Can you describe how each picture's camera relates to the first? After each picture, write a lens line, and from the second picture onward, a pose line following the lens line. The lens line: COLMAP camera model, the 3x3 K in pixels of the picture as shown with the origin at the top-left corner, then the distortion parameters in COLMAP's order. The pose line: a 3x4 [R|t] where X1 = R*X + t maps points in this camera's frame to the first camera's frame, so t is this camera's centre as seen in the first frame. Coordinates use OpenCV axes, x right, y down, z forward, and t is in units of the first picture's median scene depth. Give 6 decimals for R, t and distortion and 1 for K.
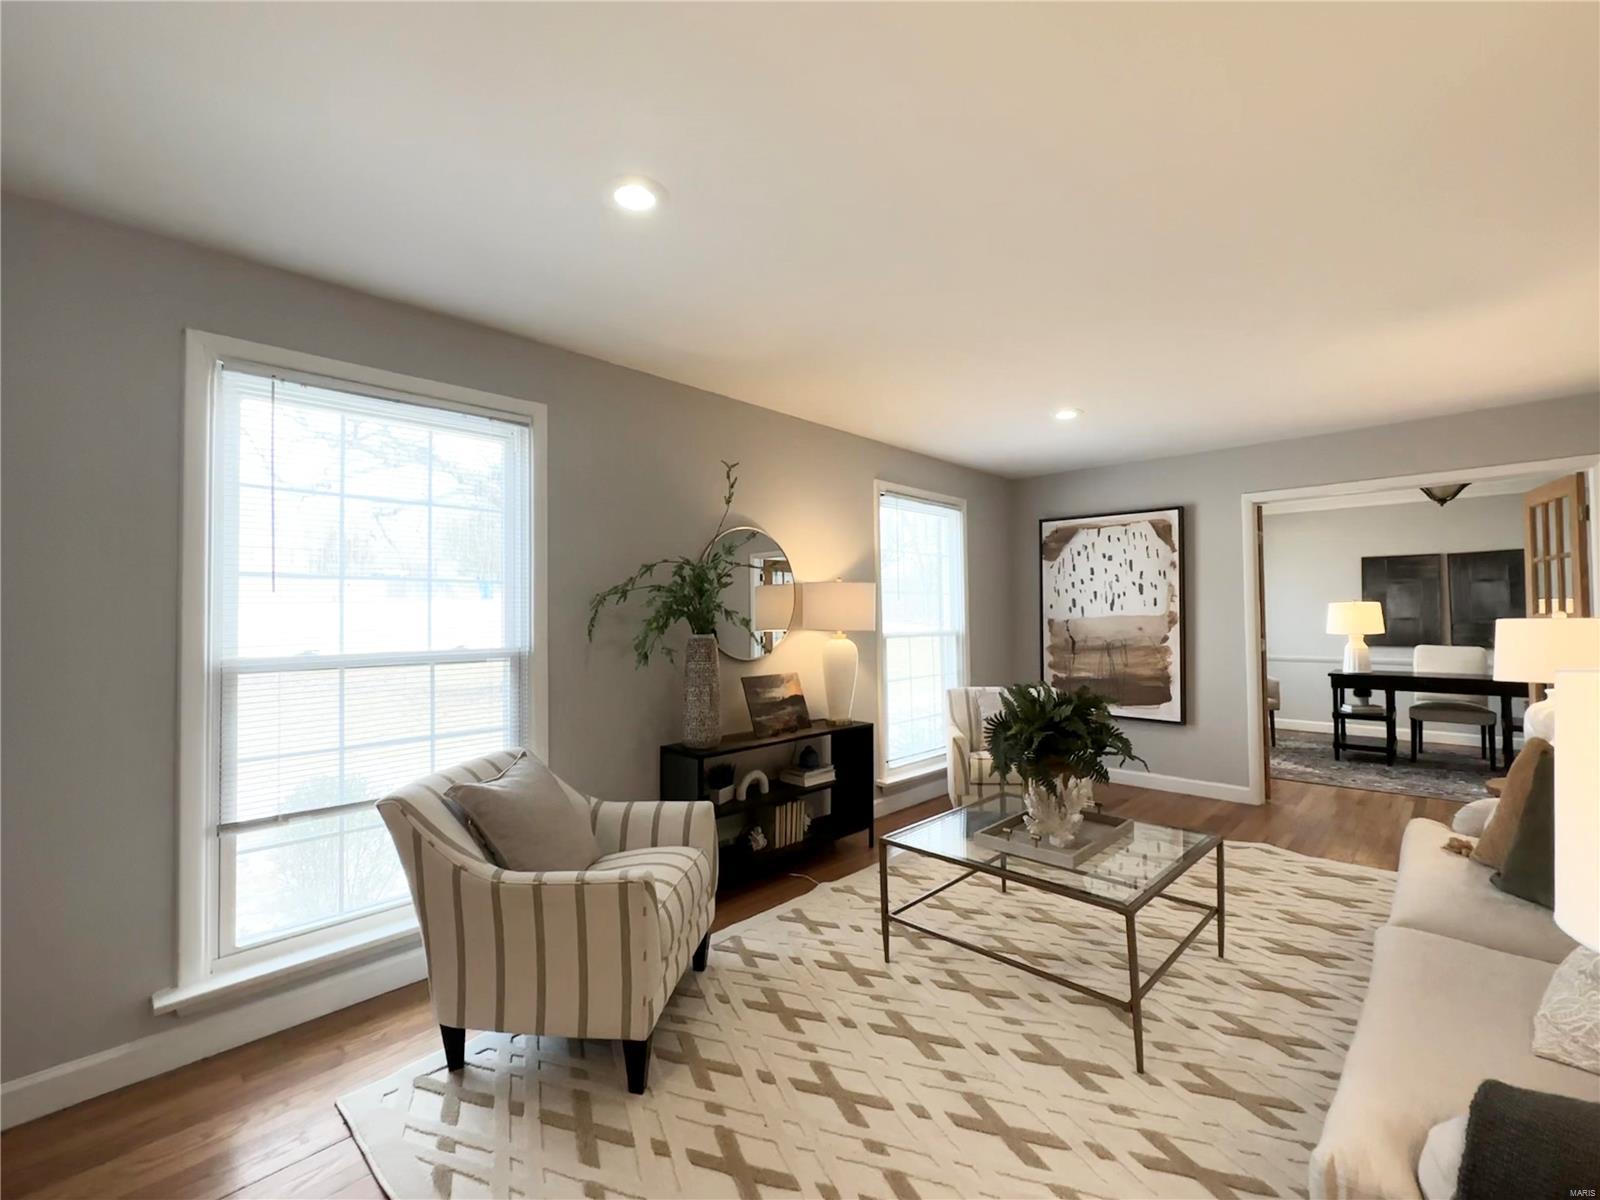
lens RADIAL K [[695.4, 0, 803.1], [0, 695.4, 602.9], [0, 0, 1]] dist [-0.002187, 0.000968]
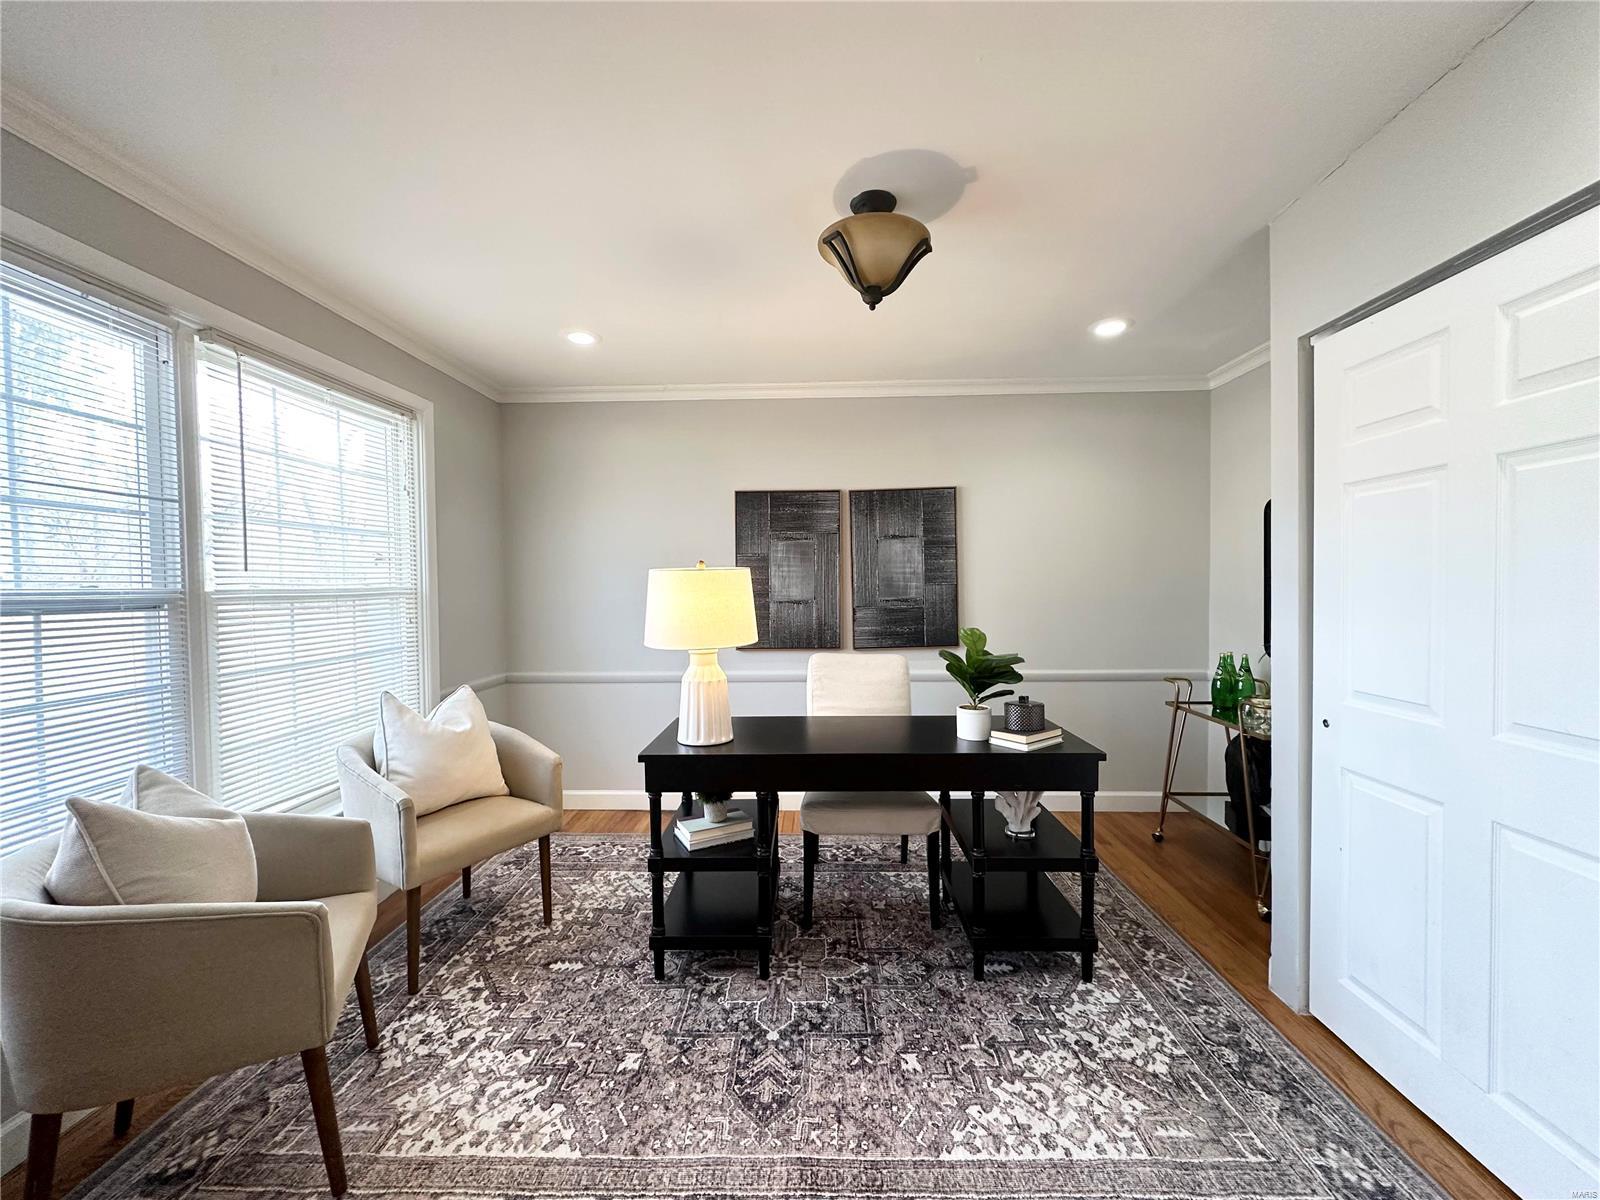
lens RADIAL K [[631.7, 0, 804.1], [0, 631.7, 601.2], [0, 0, 1]] dist [-0.000568, -0.000211]
pose [[0.742388, -0.014211, 0.669819, 0.793308], [-0.008258, 0.999505, 0.030358, 0.010003], [-0.669919, -0.028069, 0.741903, 0.920700]]
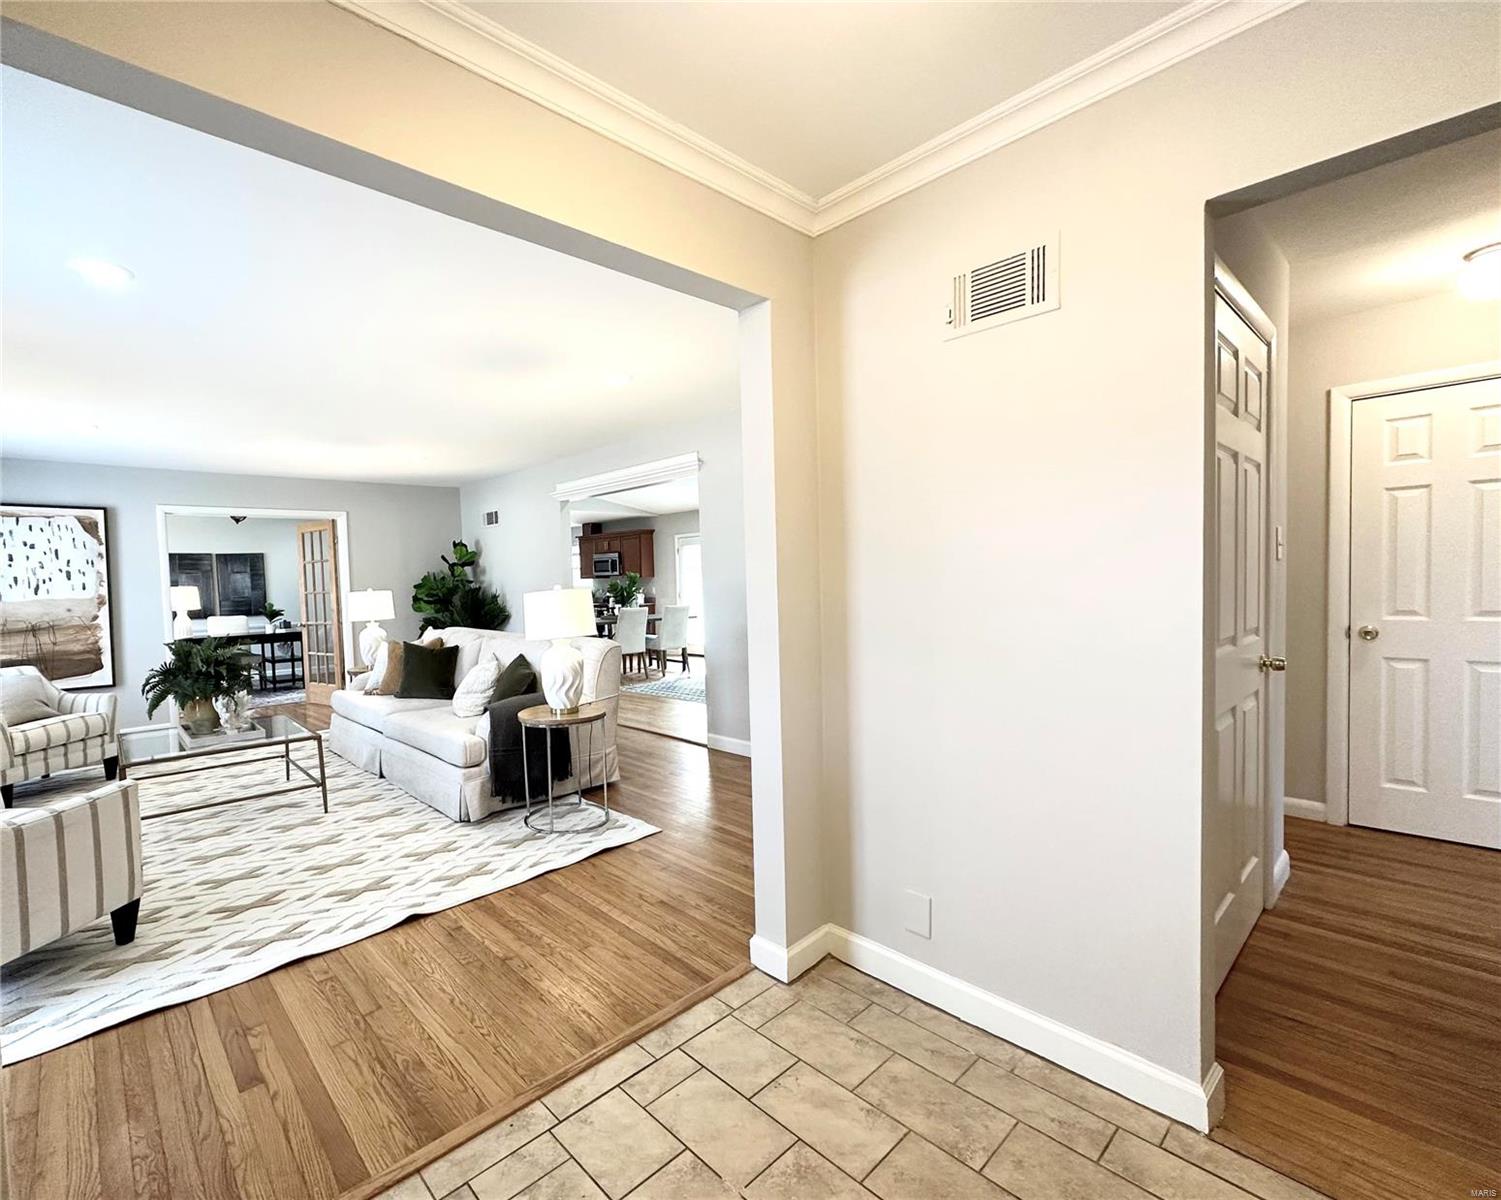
lens RADIAL K [[682.0, 0, 638.3], [0, 682.0, 610.4], [0, 0, 1]] dist [-0.003866, 0.000747]
pose [[0.111406, -0.037584, 0.993064, -0.582728], [0.010110, 0.999276, 0.036685, 0.006527], [-0.993724, 0.005953, 0.111706, -0.058694]]
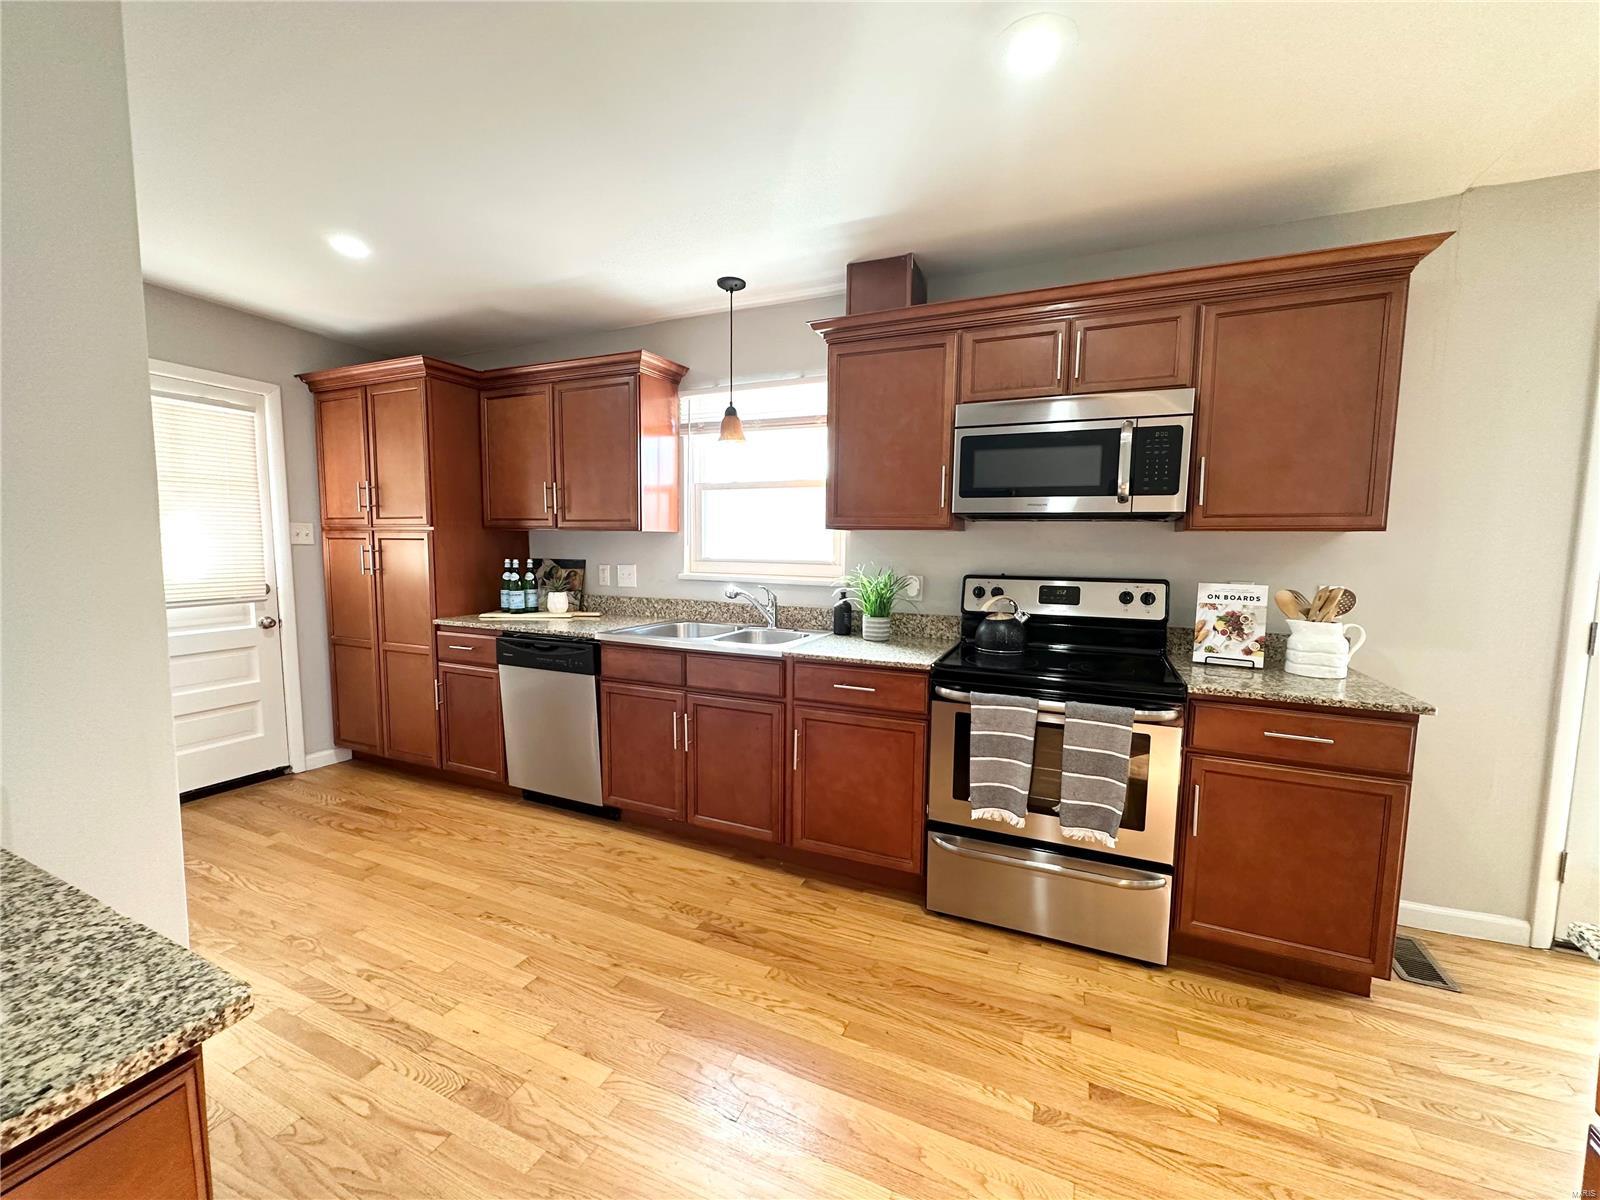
lens RADIAL K [[631.7, 0, 795.5], [0, 631.7, 598.8], [0, 0, 1]] dist [-0.000568, -0.000211]
pose [[-0.334756, -0.075928, 0.939241, 1.718596], [-0.024682, 0.997113, 0.071810, -0.000277], [-0.941981, 0.000856, -0.335664, 0.717573]]
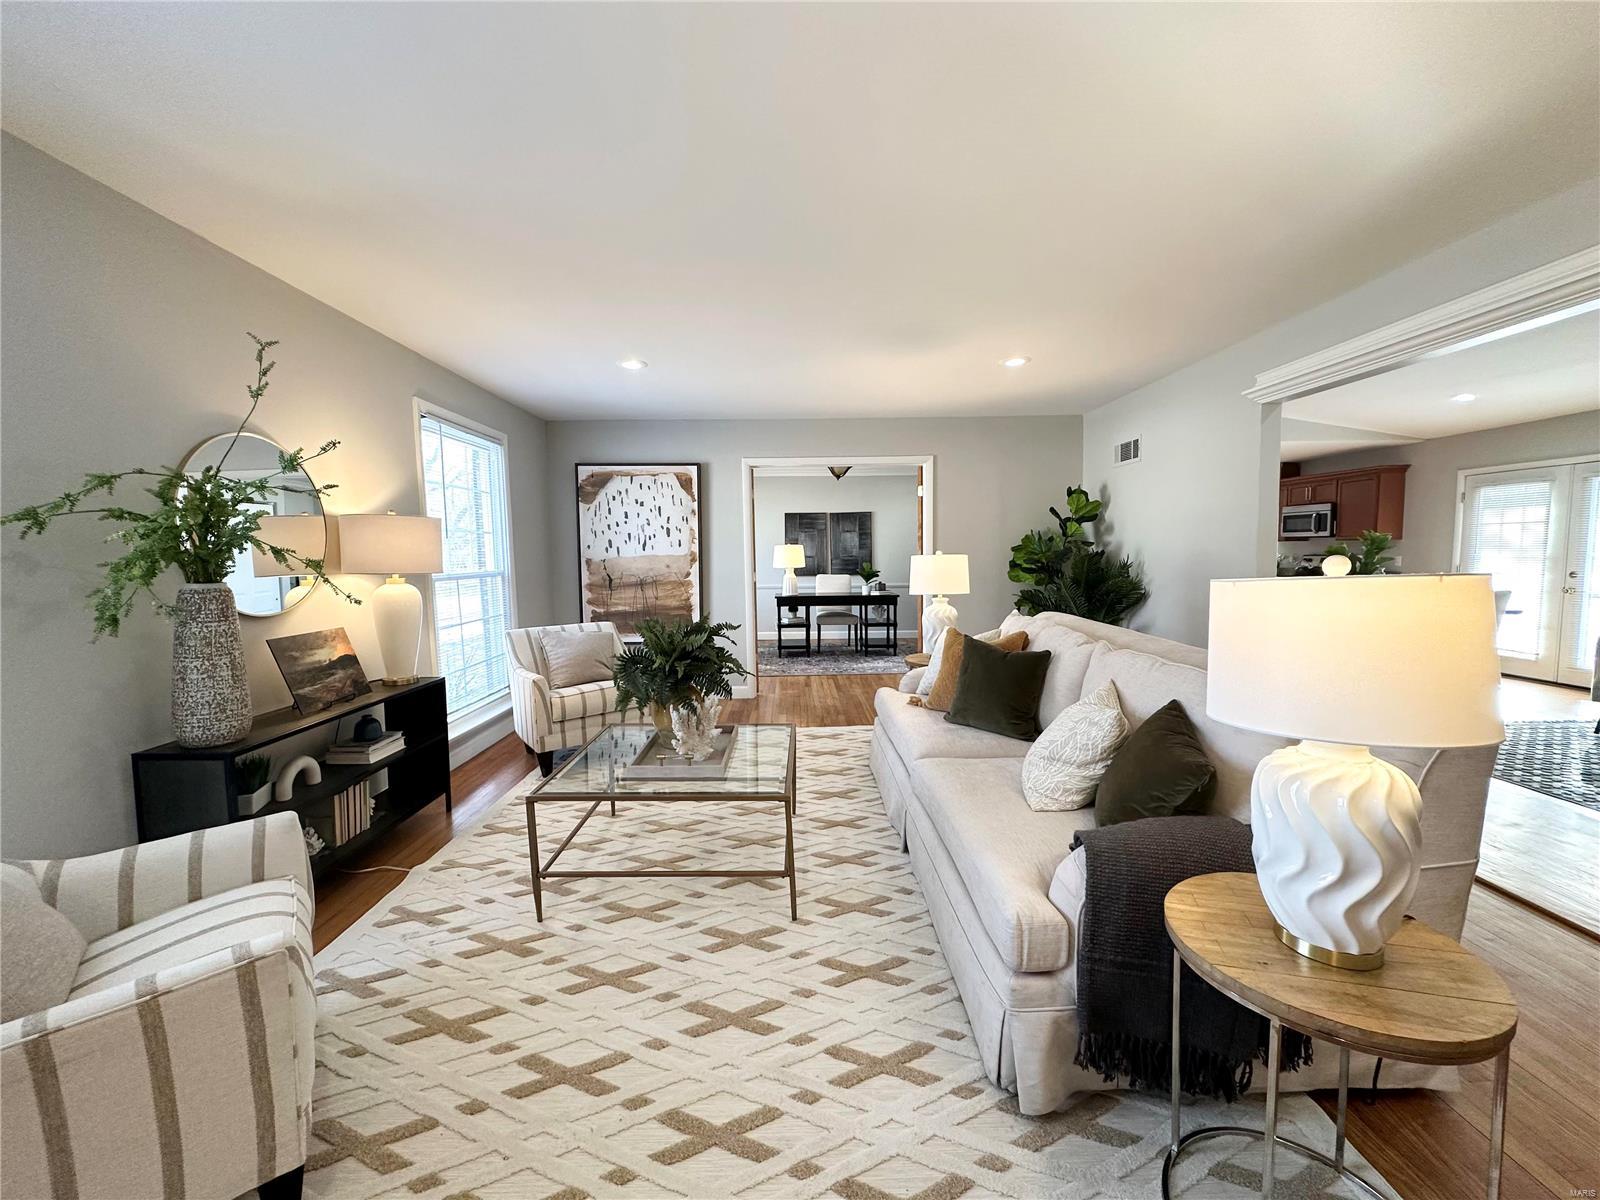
lens RADIAL K [[631.7, 0, 801.2], [0, 631.7, 602.1], [0, 0, 1]] dist [-0.000568, -0.000211]
pose [[0.713330, -0.056055, 0.698583, -0.113073], [-0.007663, 0.996113, 0.087753, 0.002486], [-0.700786, -0.067950, 0.710128, 0.094466]]
